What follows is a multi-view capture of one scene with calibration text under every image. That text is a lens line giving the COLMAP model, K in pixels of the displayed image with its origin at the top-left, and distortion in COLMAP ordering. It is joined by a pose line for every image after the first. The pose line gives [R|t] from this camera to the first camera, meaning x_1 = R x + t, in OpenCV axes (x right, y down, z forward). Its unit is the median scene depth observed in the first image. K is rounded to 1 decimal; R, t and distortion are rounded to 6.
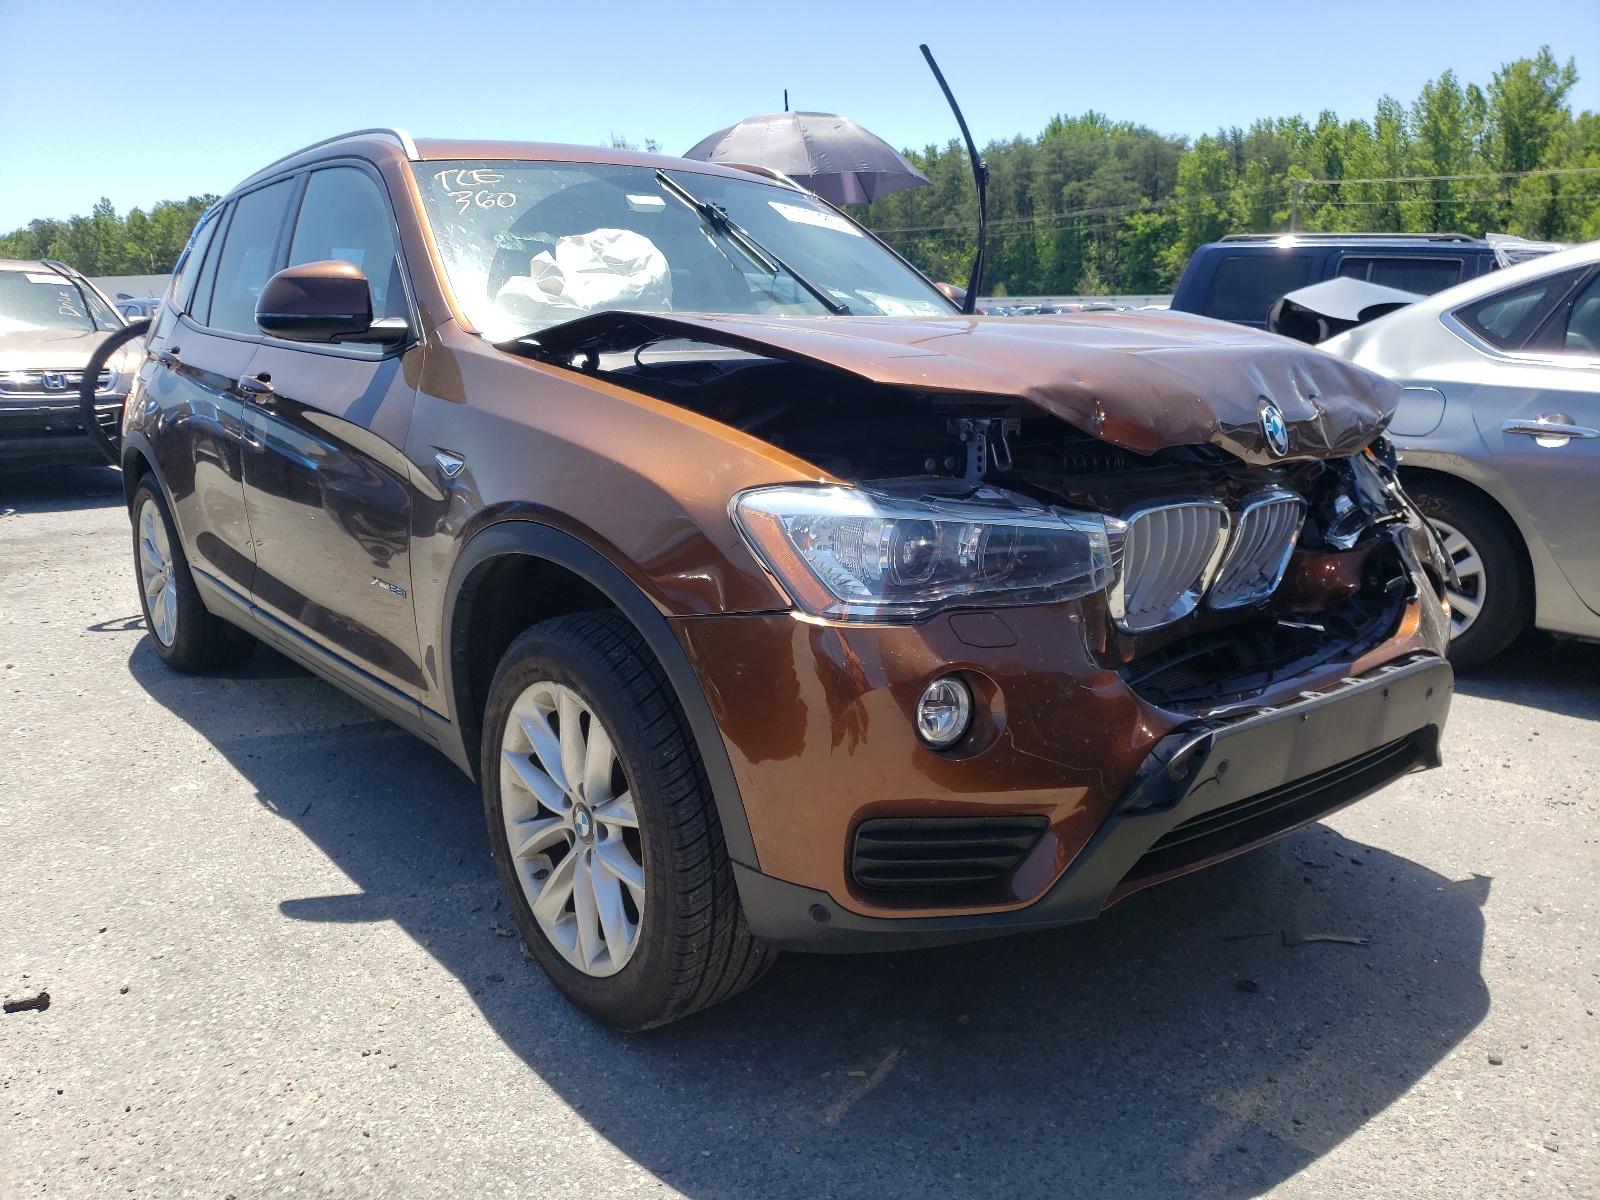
lens RADIAL K [[1146.8, 0, 800.0], [0, 1146.8, 600.0], [0, 0, 1]] dist [0.020944, -0.000895]
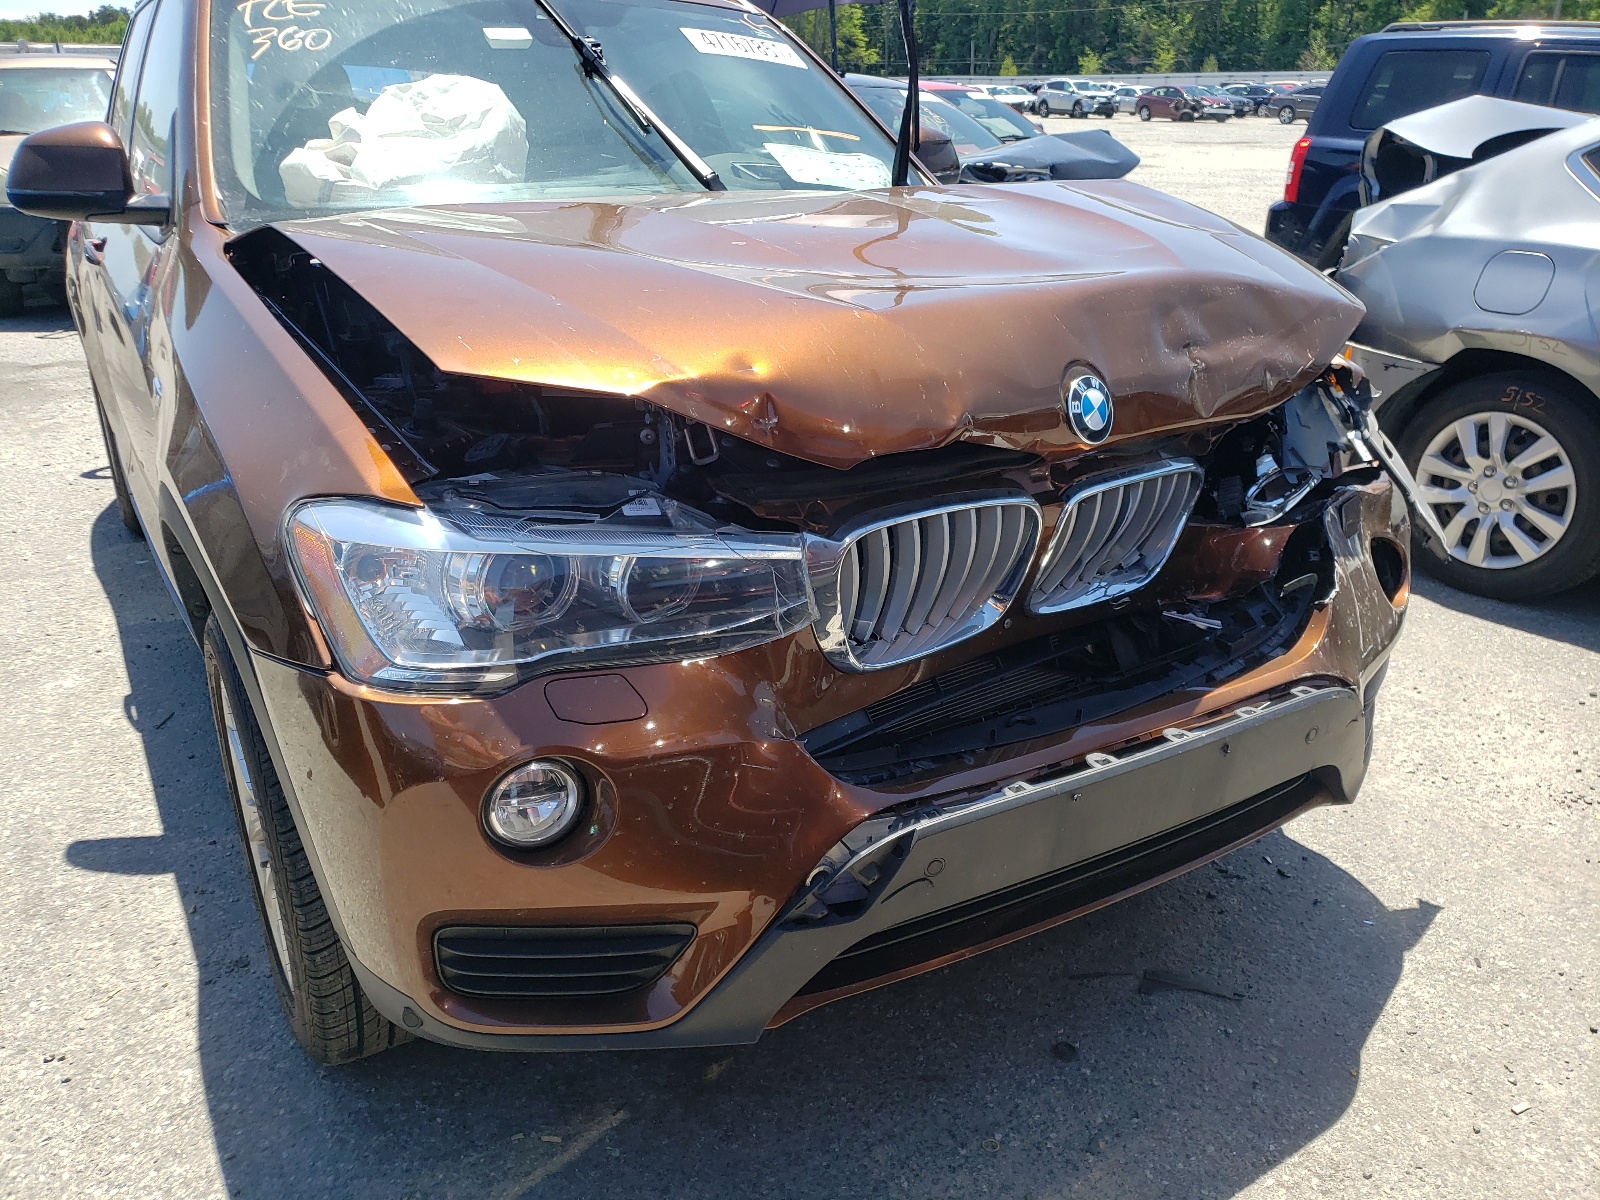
lens RADIAL K [[1166.8, 0, 800.0], [0, 1166.8, 600.0], [0, 0, 1]] dist [0.025238, 0.000526]
pose [[0.992530, 0.048347, -0.112014, 0.267684], [-0.029977, 0.986626, 0.160222, -0.119614], [0.118262, -0.155668, 0.980705, 0.177884]]
